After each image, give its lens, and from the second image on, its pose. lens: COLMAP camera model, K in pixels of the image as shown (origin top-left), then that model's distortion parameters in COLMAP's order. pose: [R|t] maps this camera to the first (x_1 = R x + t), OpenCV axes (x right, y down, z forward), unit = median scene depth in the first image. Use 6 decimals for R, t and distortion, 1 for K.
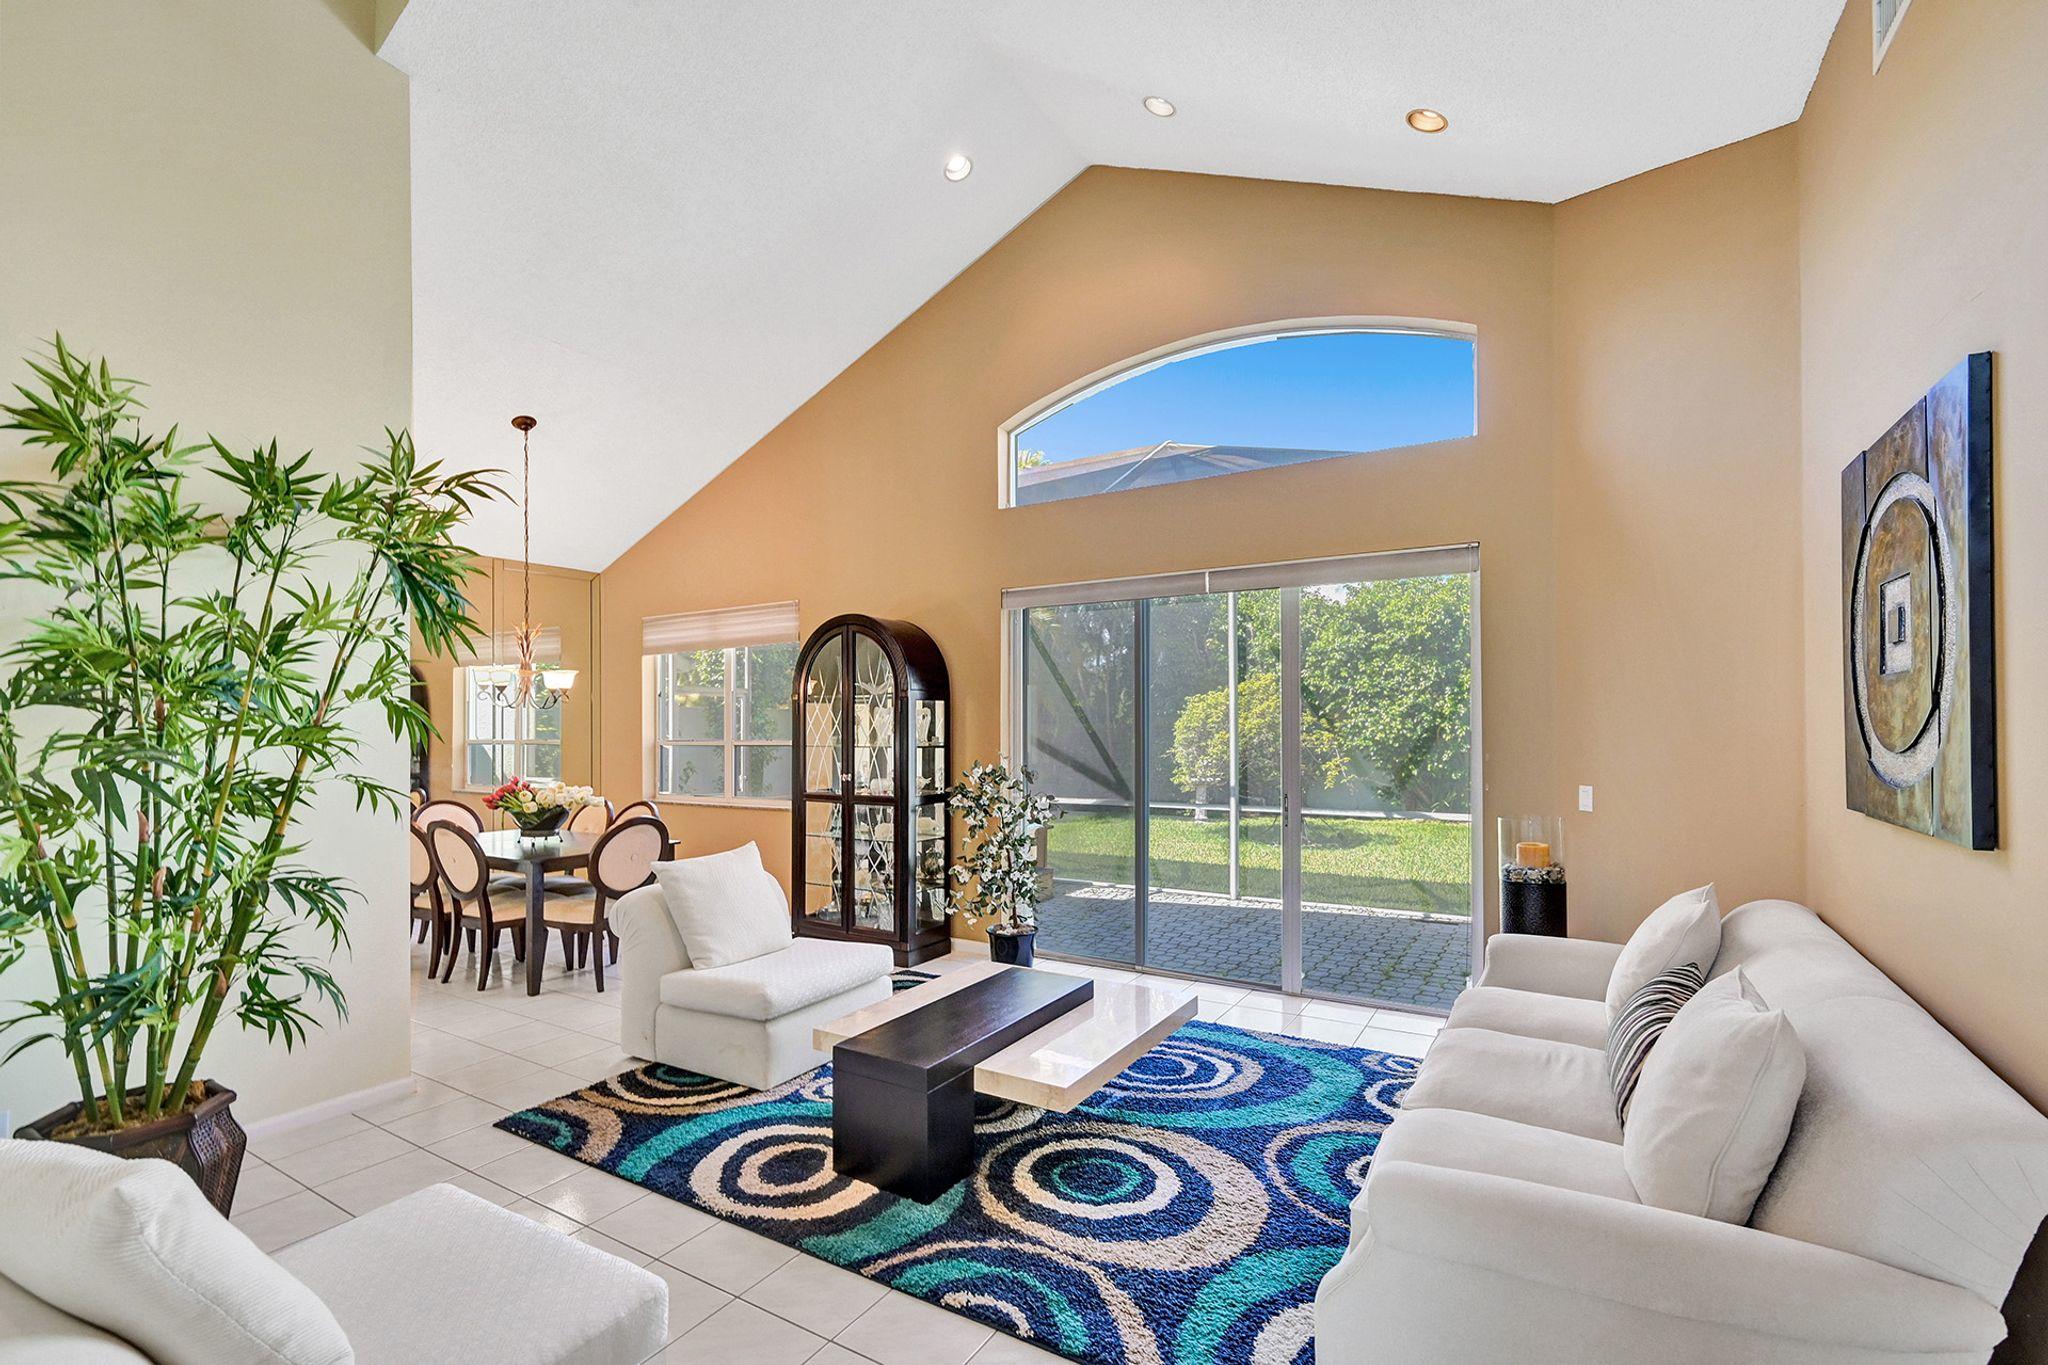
lens RADIAL K [[873.2, 0, 1051.5], [0, 873.2, 712.9], [0, 0, 1]] dist [0.001208, -0.000075]
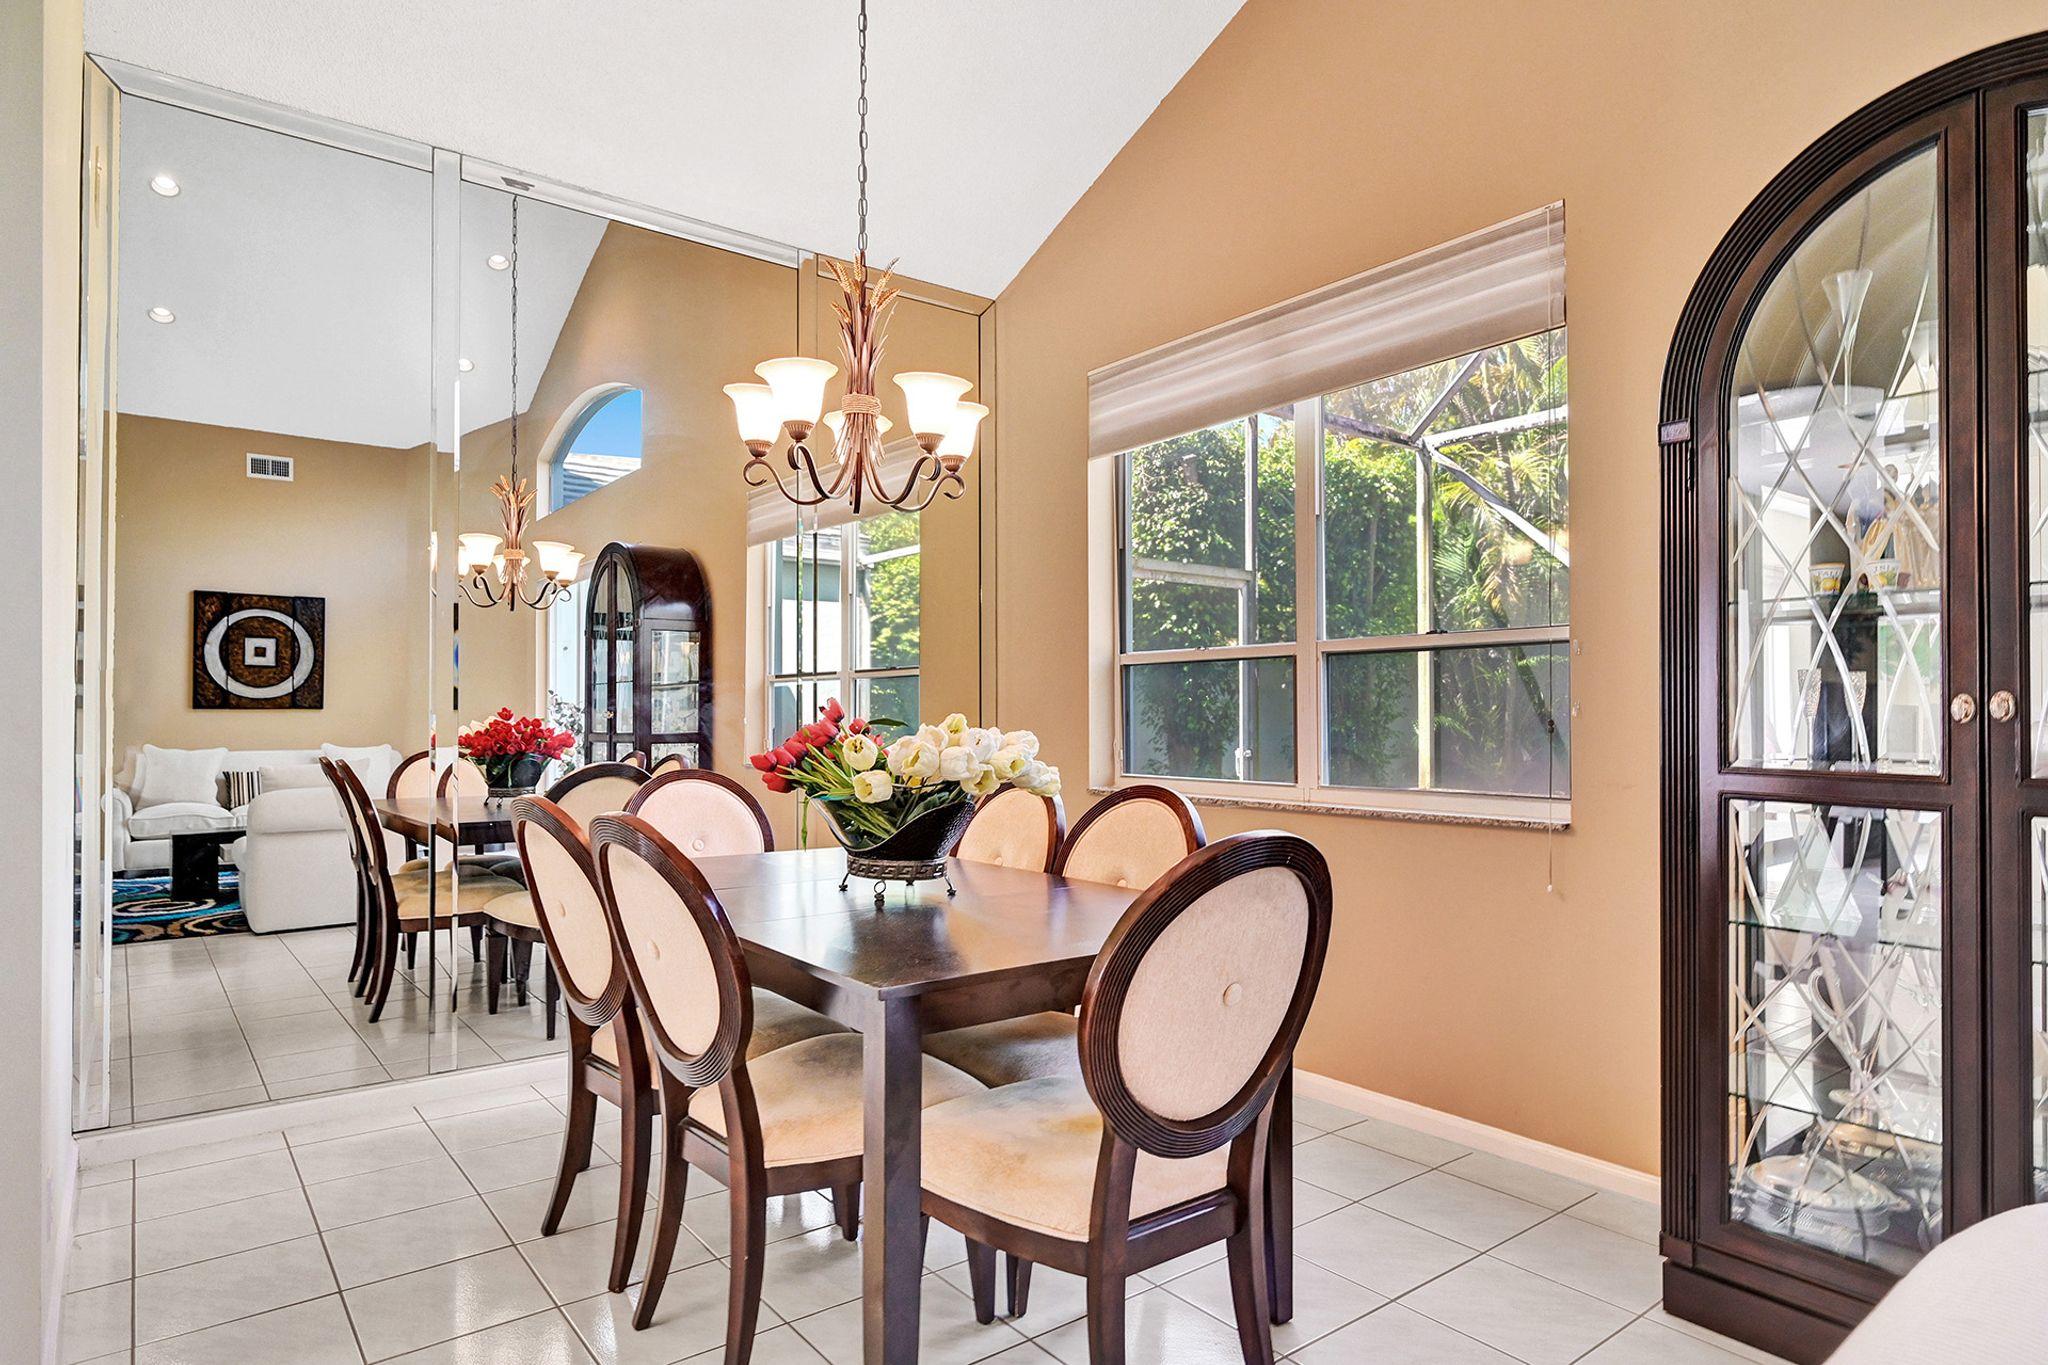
lens RADIAL K [[1152.8, 0, 1030.9], [0, 1152.8, 696.0], [0, 0, 1]] dist [0.003193, 0.000312]
pose [[0.926374, -0.002452, -0.376597, -0.380655], [-0.000833, 0.999963, -0.008559, 0.077876], [0.376604, 0.008243, 0.926338, 0.624549]]
